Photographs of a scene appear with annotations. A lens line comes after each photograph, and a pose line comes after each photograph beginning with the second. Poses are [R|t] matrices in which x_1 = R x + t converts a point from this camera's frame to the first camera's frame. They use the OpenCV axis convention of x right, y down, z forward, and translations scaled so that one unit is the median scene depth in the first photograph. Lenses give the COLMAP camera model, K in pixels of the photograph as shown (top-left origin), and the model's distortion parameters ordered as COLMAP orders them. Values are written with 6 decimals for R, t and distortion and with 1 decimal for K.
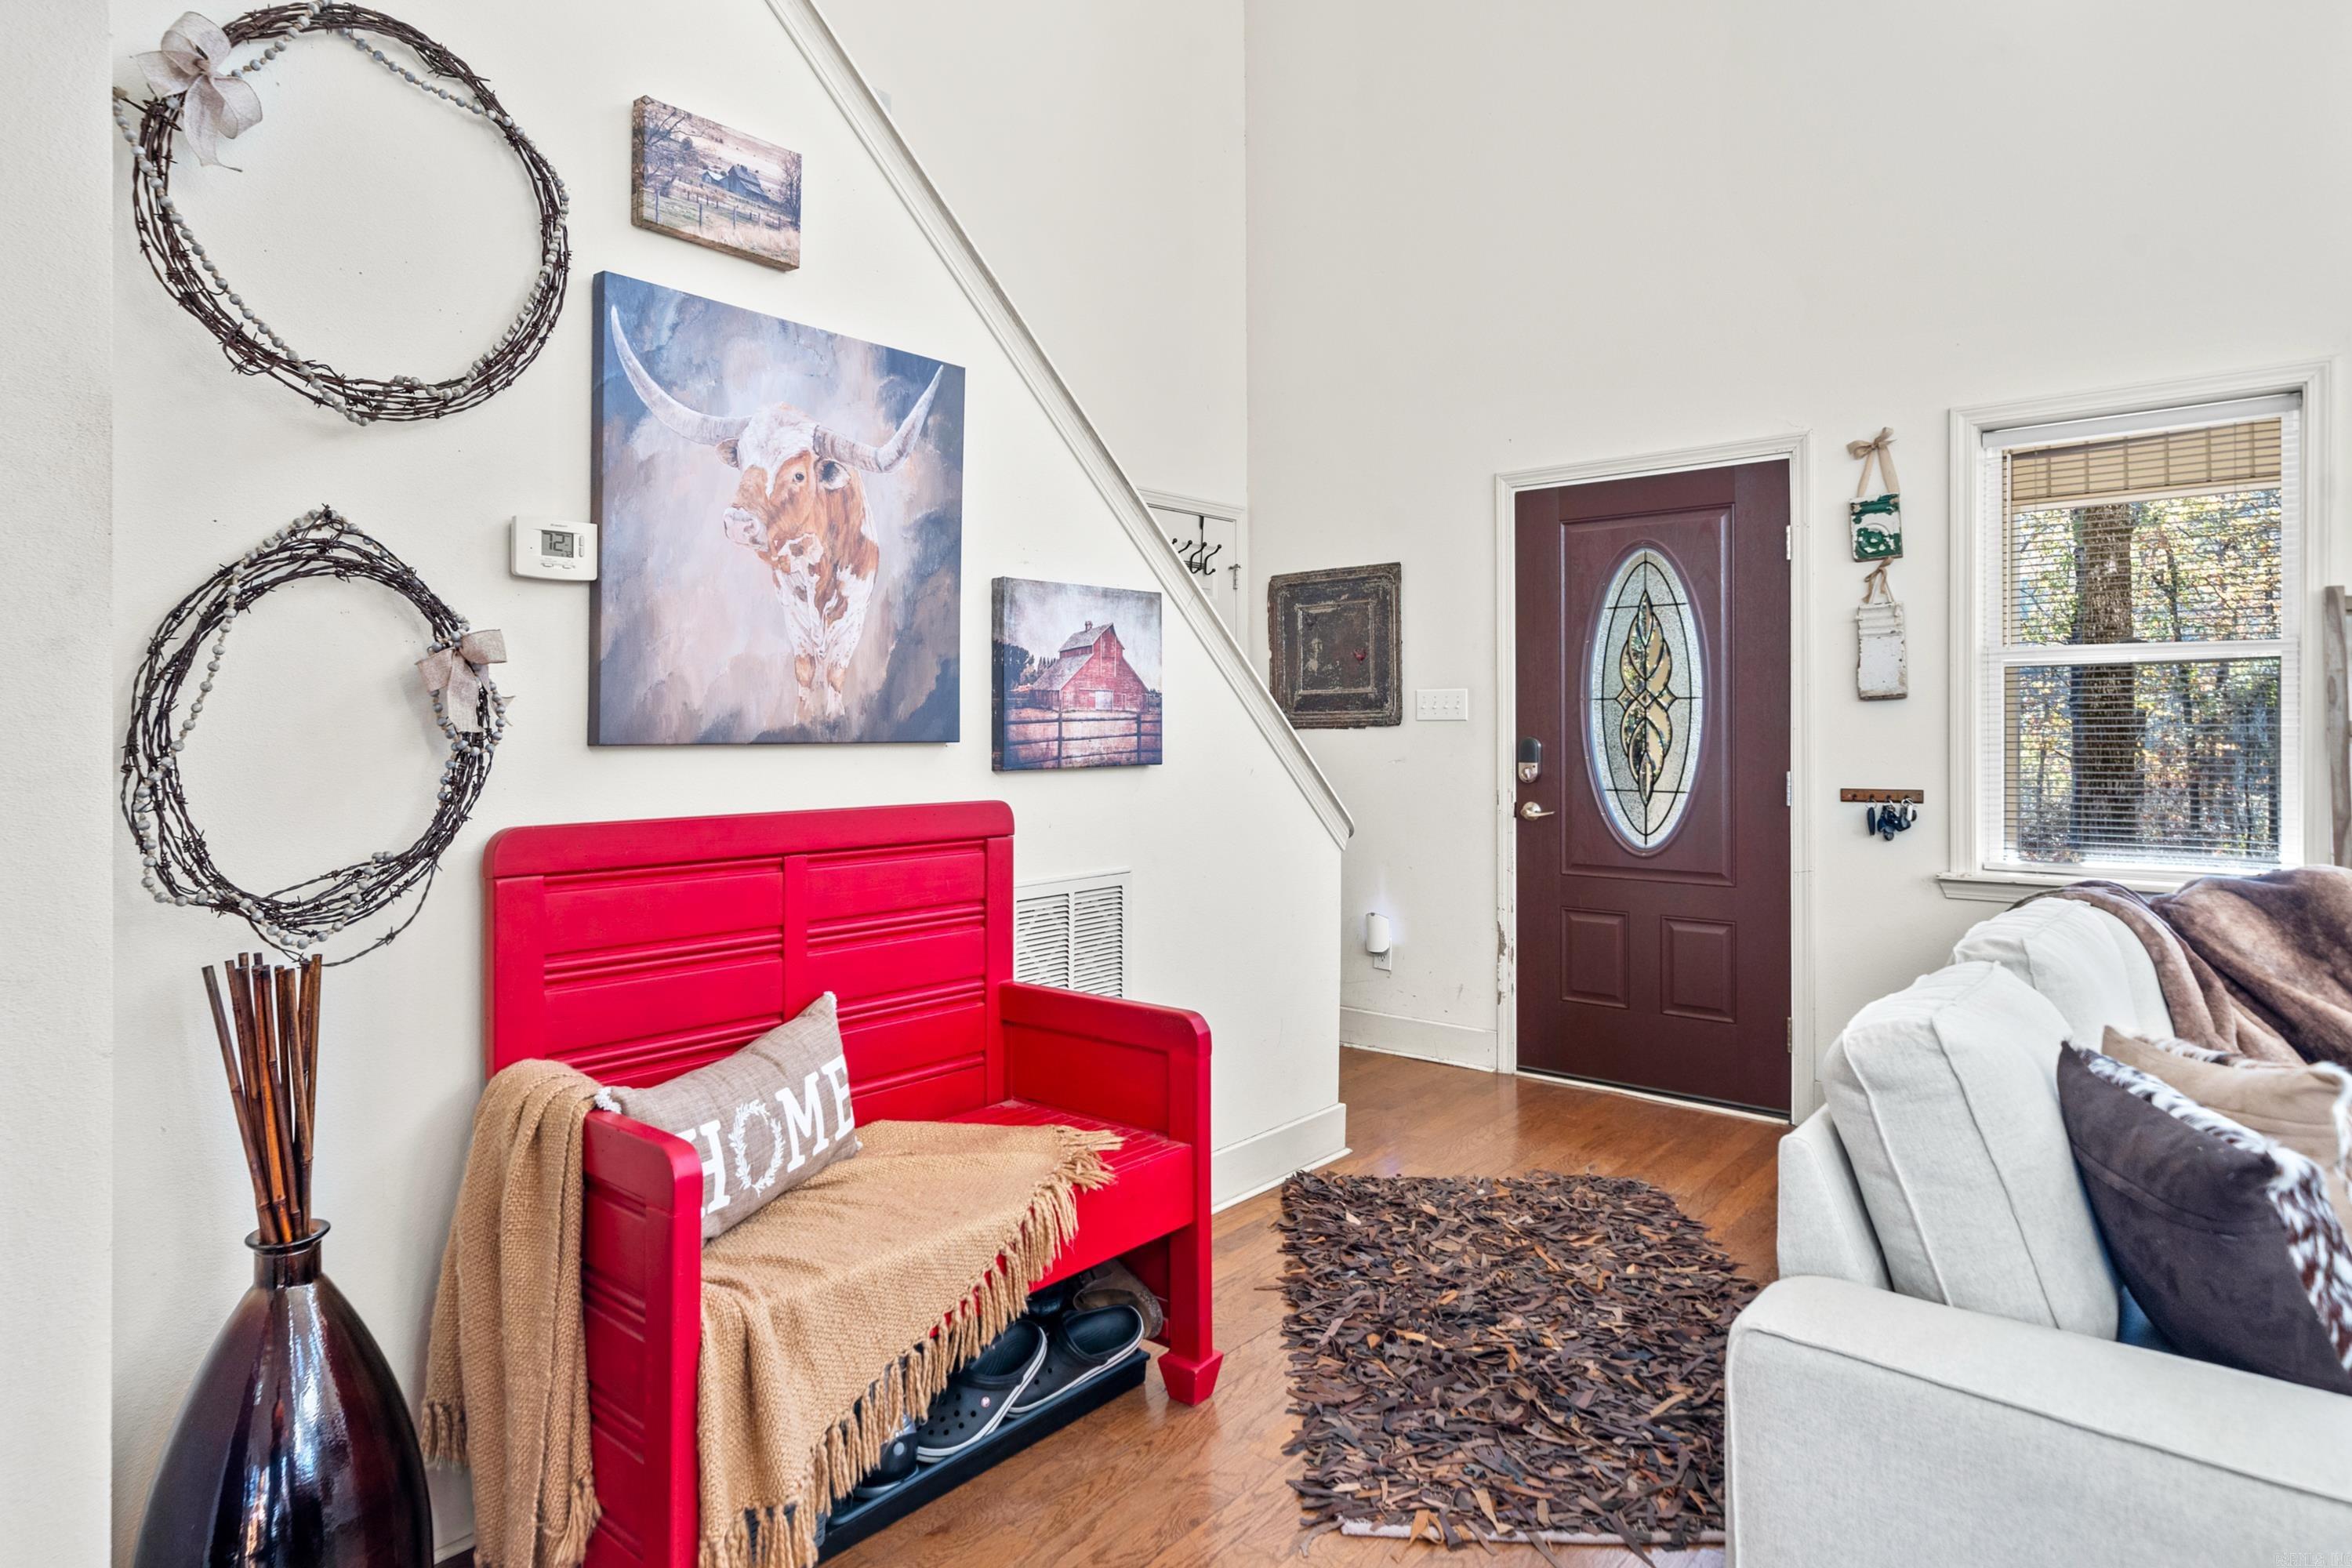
lens RADIAL K [[1338.0, 0, 1160.6], [0, 1338.0, 721.6], [0, 0, 1]] dist [-0.007411, -0.000298]
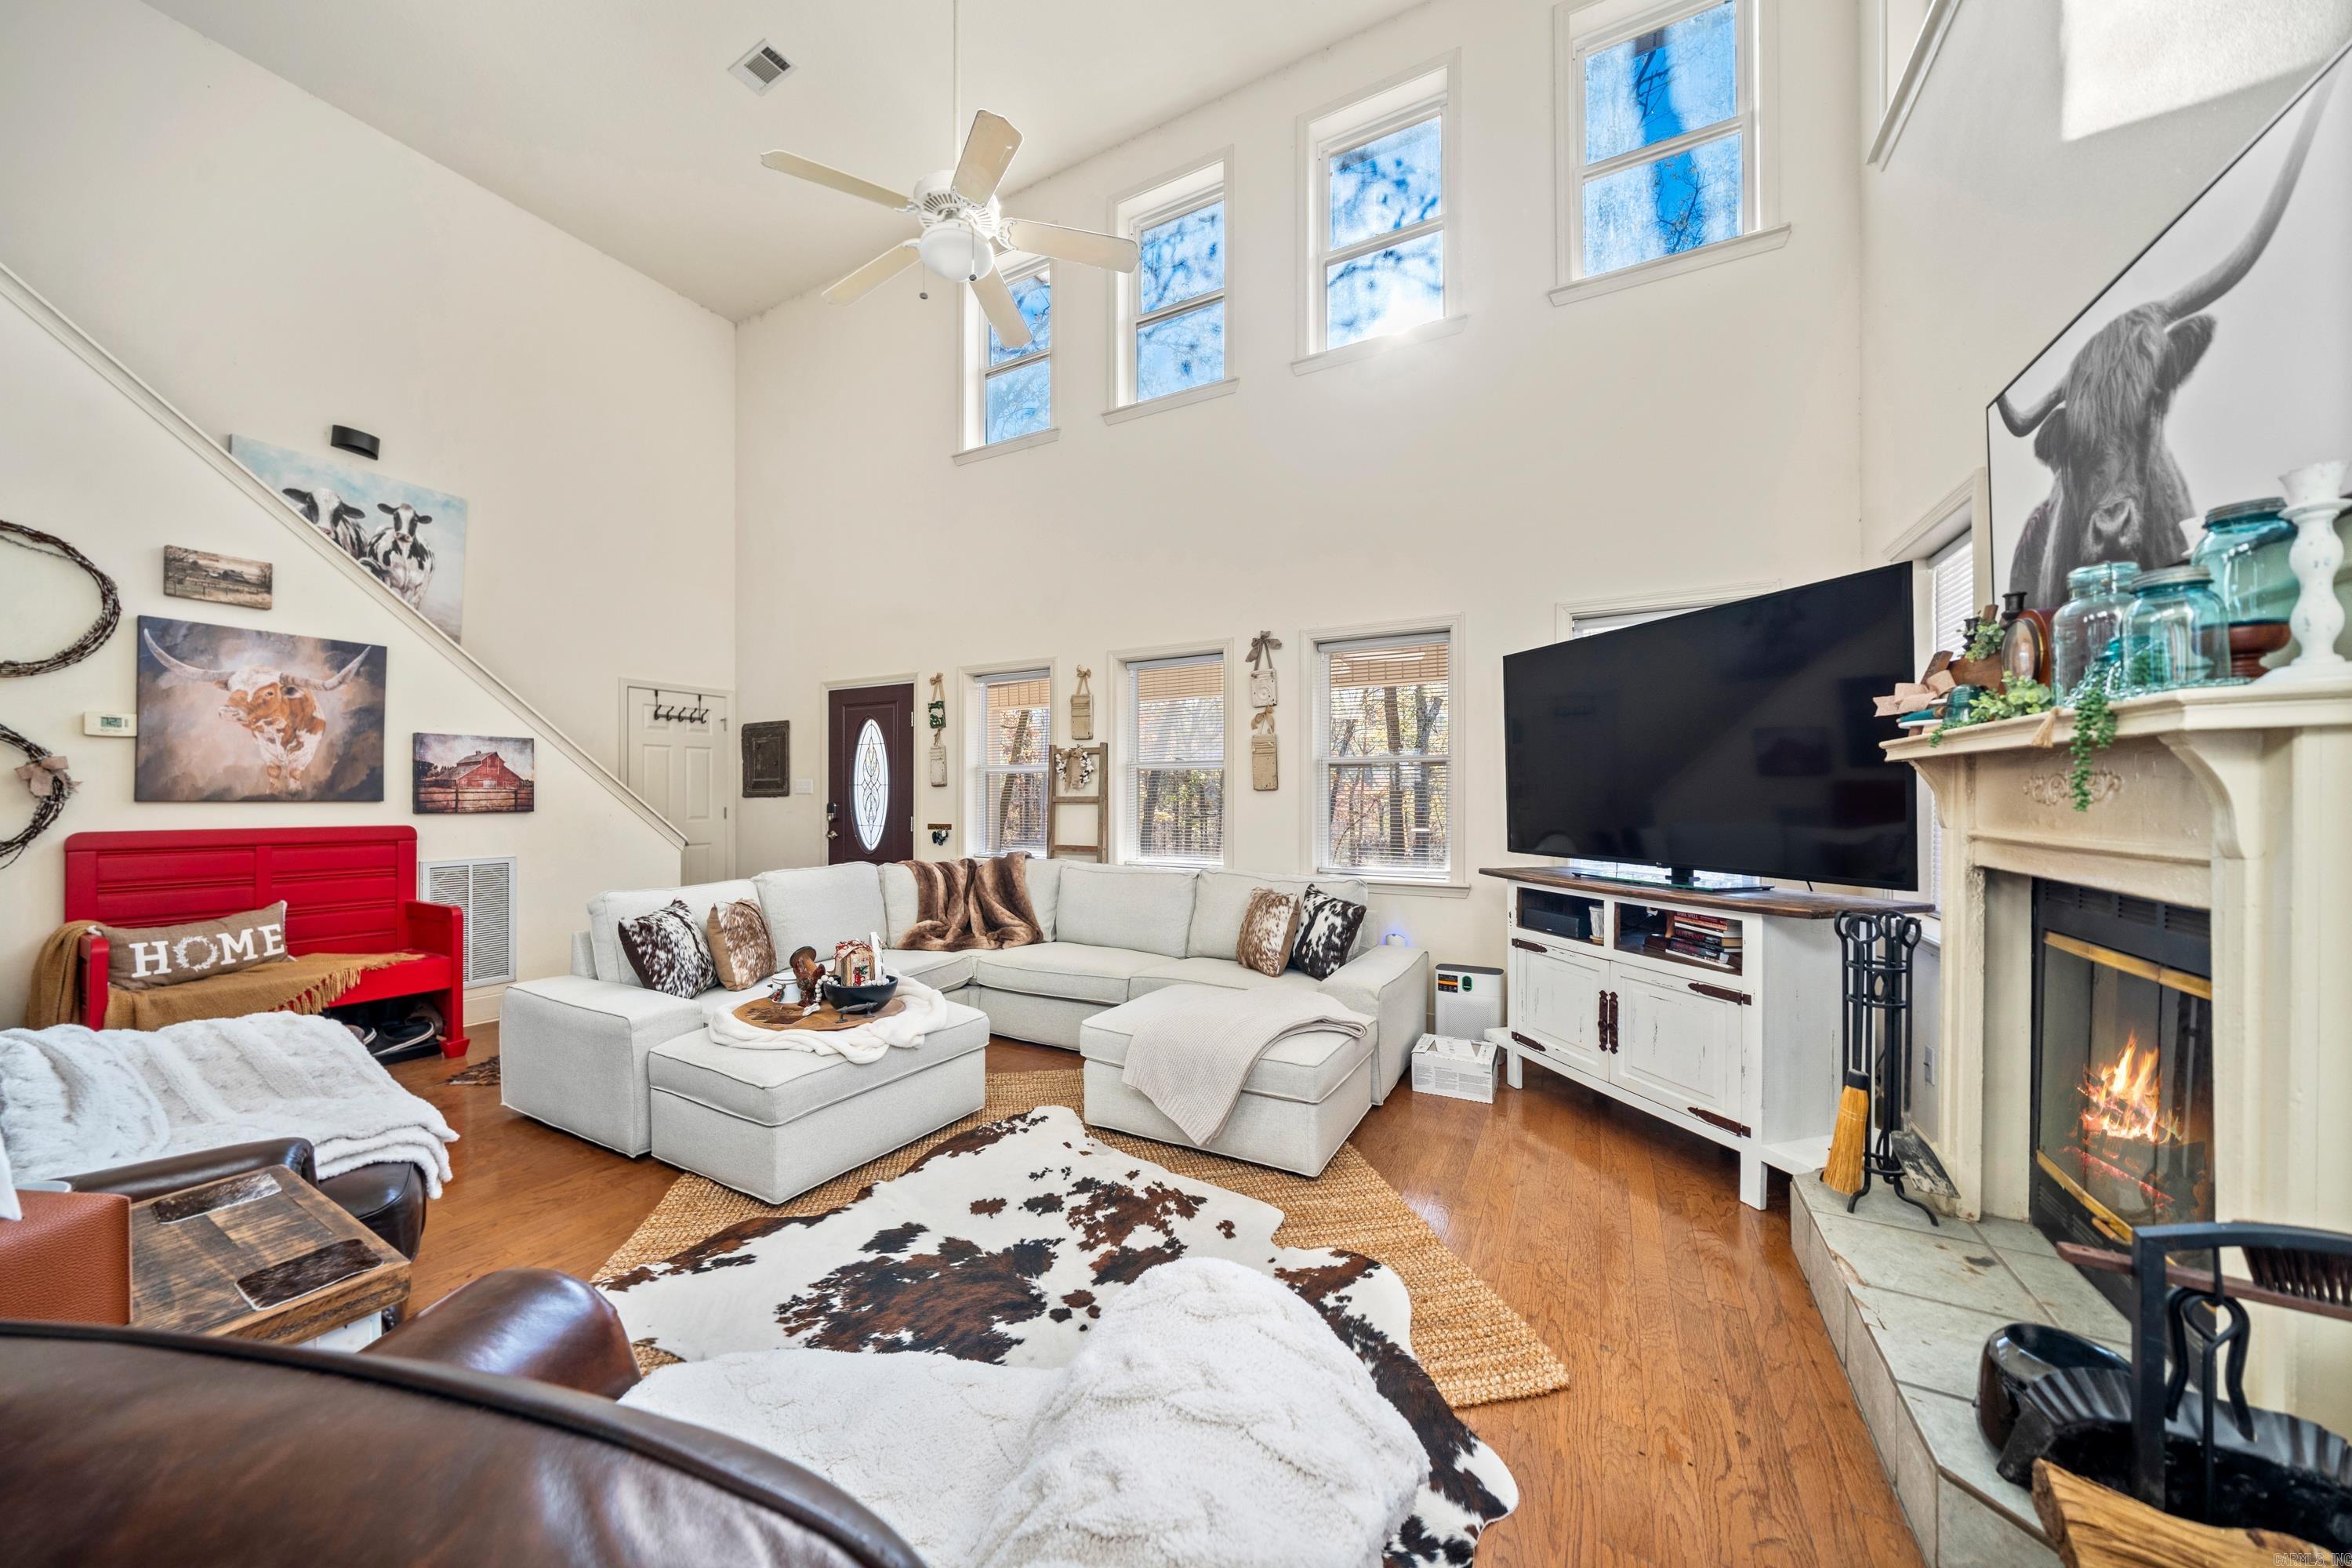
lens RADIAL K [[790.9, 0, 1171.0], [0, 790.9, 798.0], [0, 0, 1]] dist [-0.006319, -0.000028]
pose [[0.980577, 0.006929, 0.196014, 1.086023], [-0.008025, 0.999956, 0.004799, -0.009457], [-0.195972, -0.006279, 0.980589, -0.757989]]
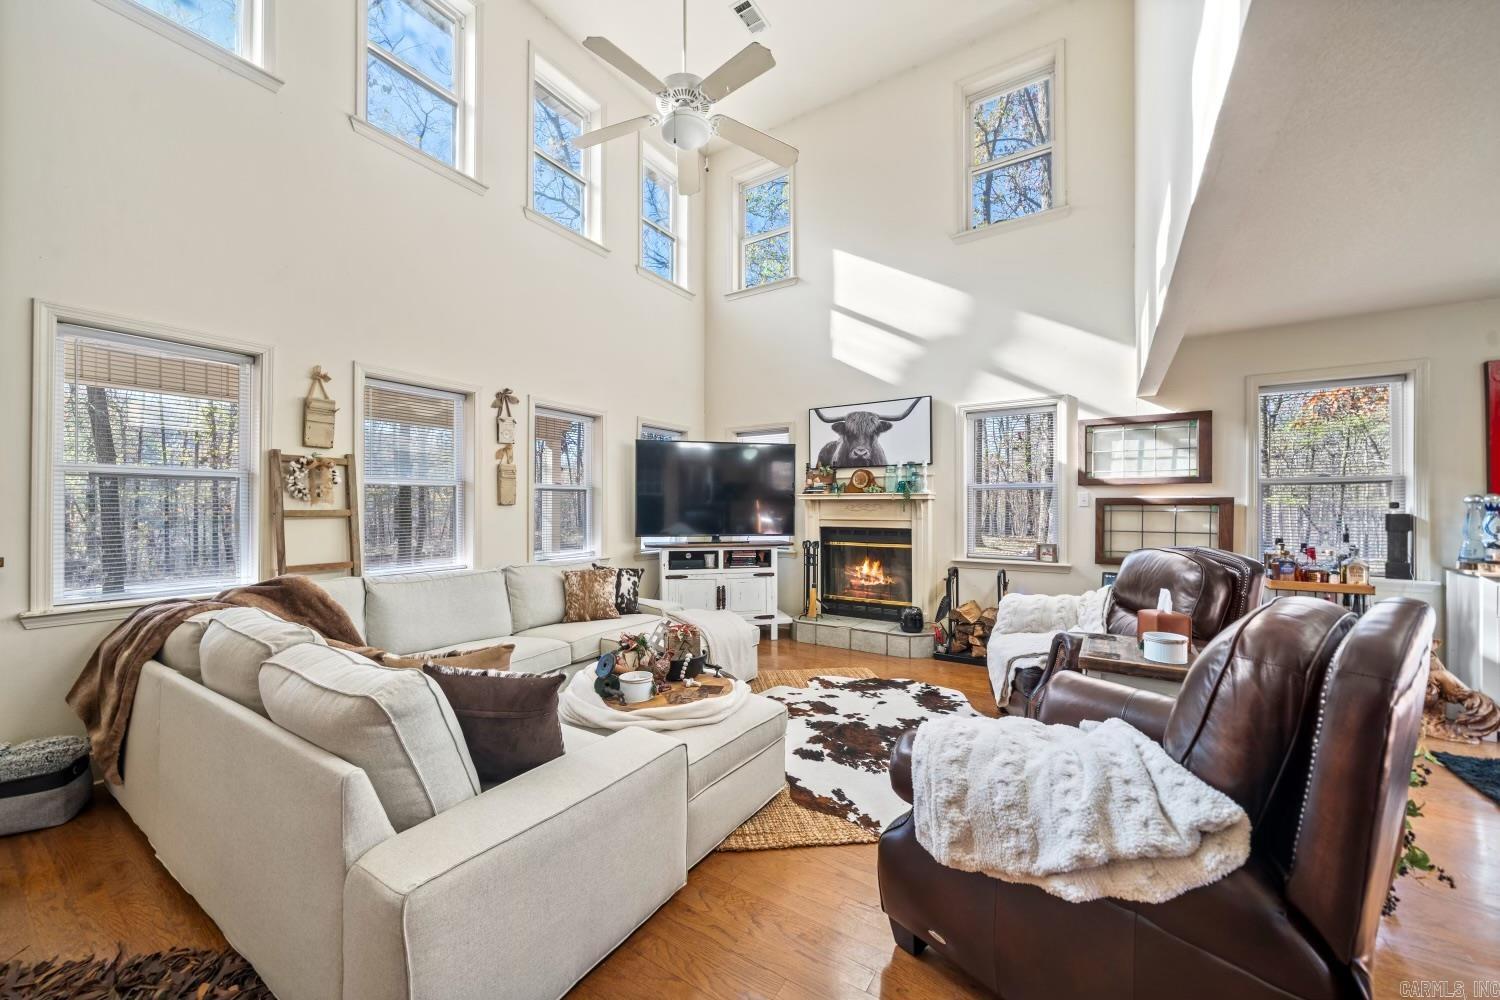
lens RADIAL K [[549.3, 0, 747.8], [0, 549.3, 506.6], [0, 0, 1]] dist [-0.001477, 0.000101]
pose [[-0.121788, 0.011336, 0.992491, -0.174510], [-0.002312, 0.999929, -0.011705, 0.003457], [-0.992553, -0.003720, -0.121753, 0.468170]]
